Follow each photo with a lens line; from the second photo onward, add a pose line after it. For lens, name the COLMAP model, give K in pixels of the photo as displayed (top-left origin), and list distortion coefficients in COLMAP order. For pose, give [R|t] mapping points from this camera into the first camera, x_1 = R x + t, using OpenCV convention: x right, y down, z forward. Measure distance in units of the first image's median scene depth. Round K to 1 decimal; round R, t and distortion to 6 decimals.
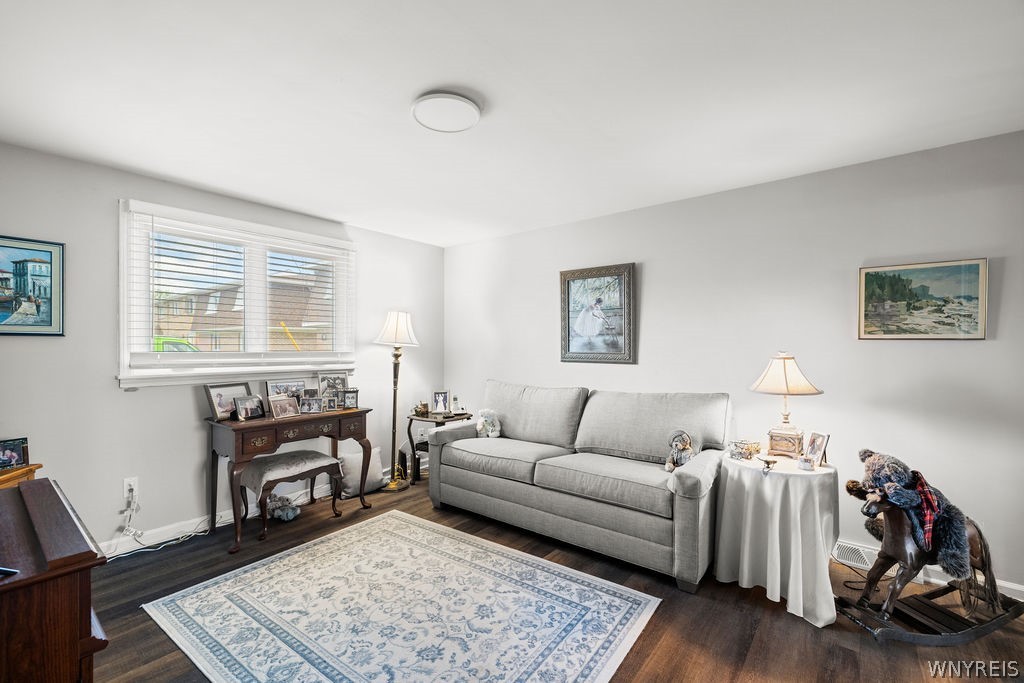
lens RADIAL K [[432.1, 0, 508.8], [0, 432.1, 347.0], [0, 0, 1]] dist [-0.000225, -0.000218]
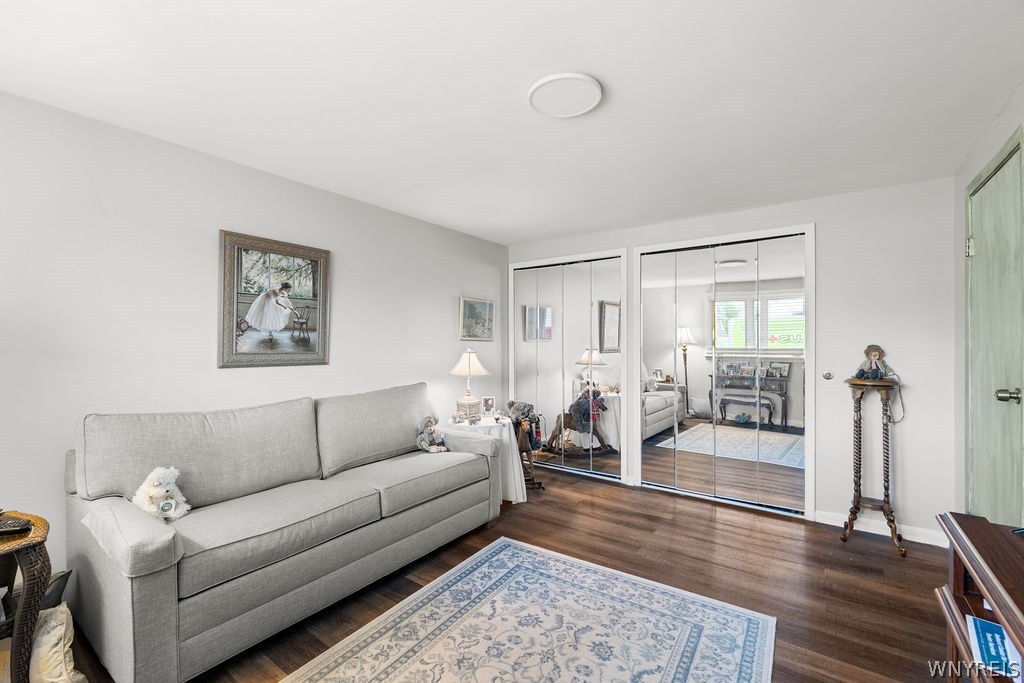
lens RADIAL K [[432.1, 0, 510.1], [0, 432.1, 342.0], [0, 0, 1]] dist [-0.000225, -0.000218]
pose [[-0.042350, 0.005728, 0.999086, -0.806603], [0.000356, 0.999984, -0.005718, -0.001276], [-0.999103, 0.000113, -0.042351, 0.860414]]
